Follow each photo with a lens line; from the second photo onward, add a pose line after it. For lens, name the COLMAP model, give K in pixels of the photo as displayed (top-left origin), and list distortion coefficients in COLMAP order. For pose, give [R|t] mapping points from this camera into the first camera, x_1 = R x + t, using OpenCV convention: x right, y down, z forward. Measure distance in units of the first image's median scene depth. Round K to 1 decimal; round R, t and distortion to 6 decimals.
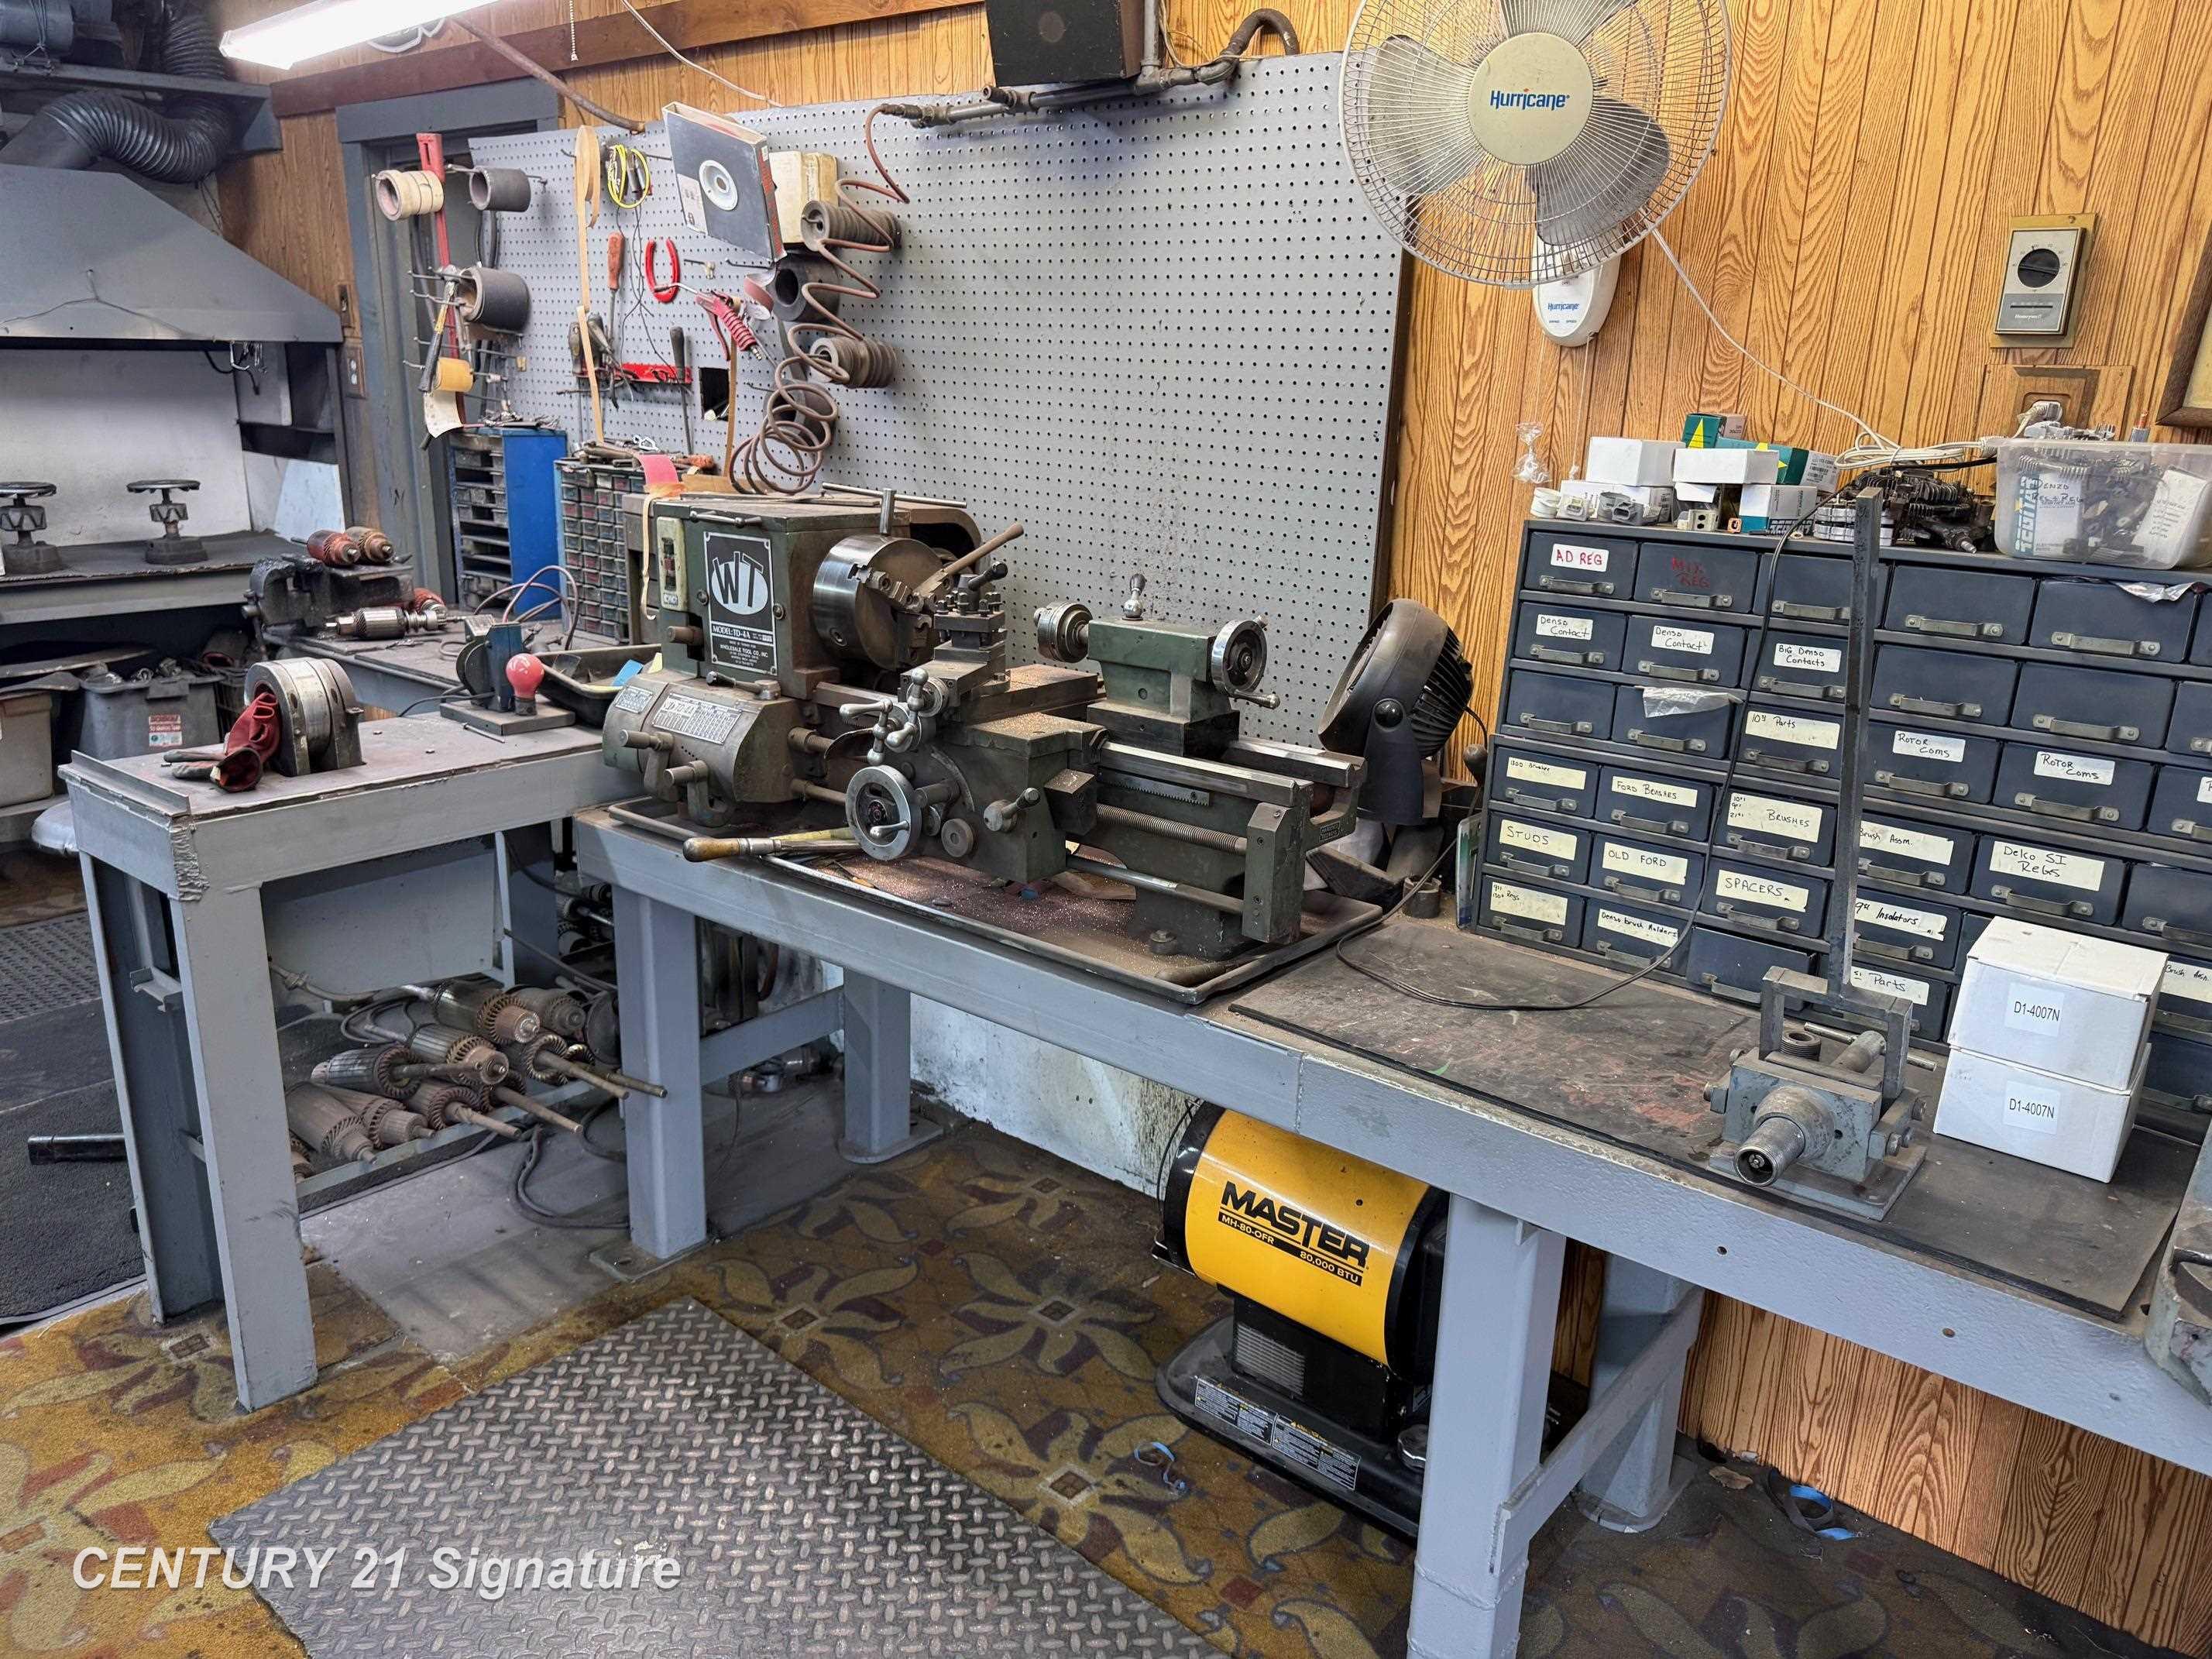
lens RADIAL K [[1563.2, 0, 1099.2], [0, 1563.2, 833.5], [0, 0, 1]] dist [0.139369, -0.240610]
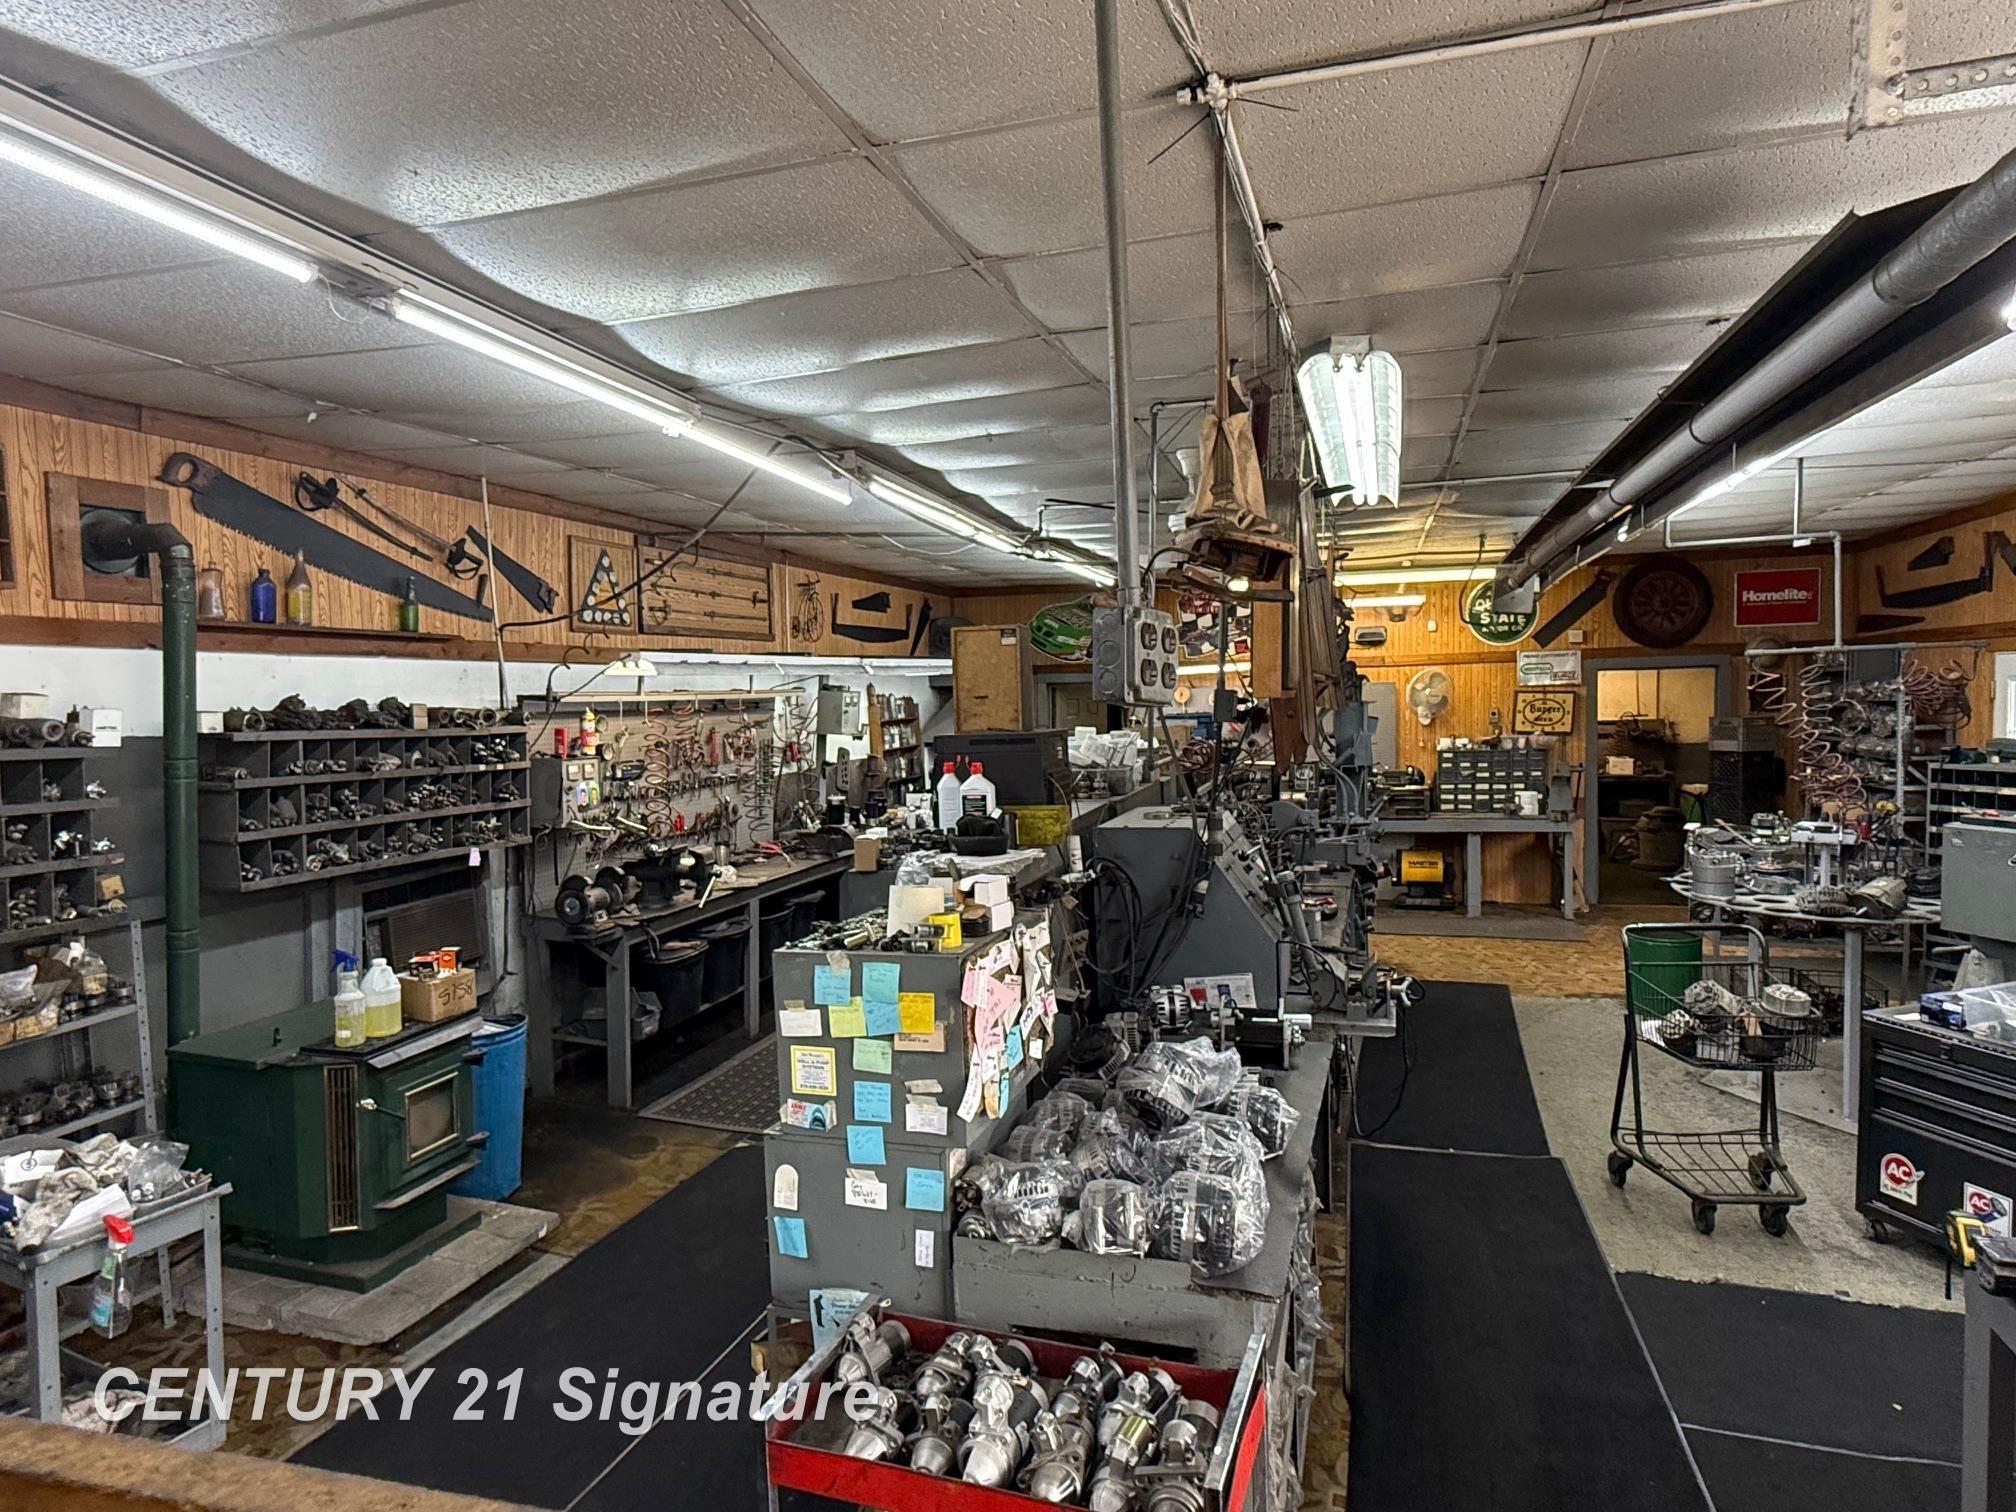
lens RADIAL K [[1167.2, 0, 1008.0], [0, 1167.2, 756.0], [0, 0, 1]] dist [0.003389, -0.002138]
pose [[0.921486, -0.072854, 0.381517, -2.003934], [0.158920, 0.966990, -0.199188, 0.318620], [-0.354411, 0.244179, 0.902646, -1.725226]]
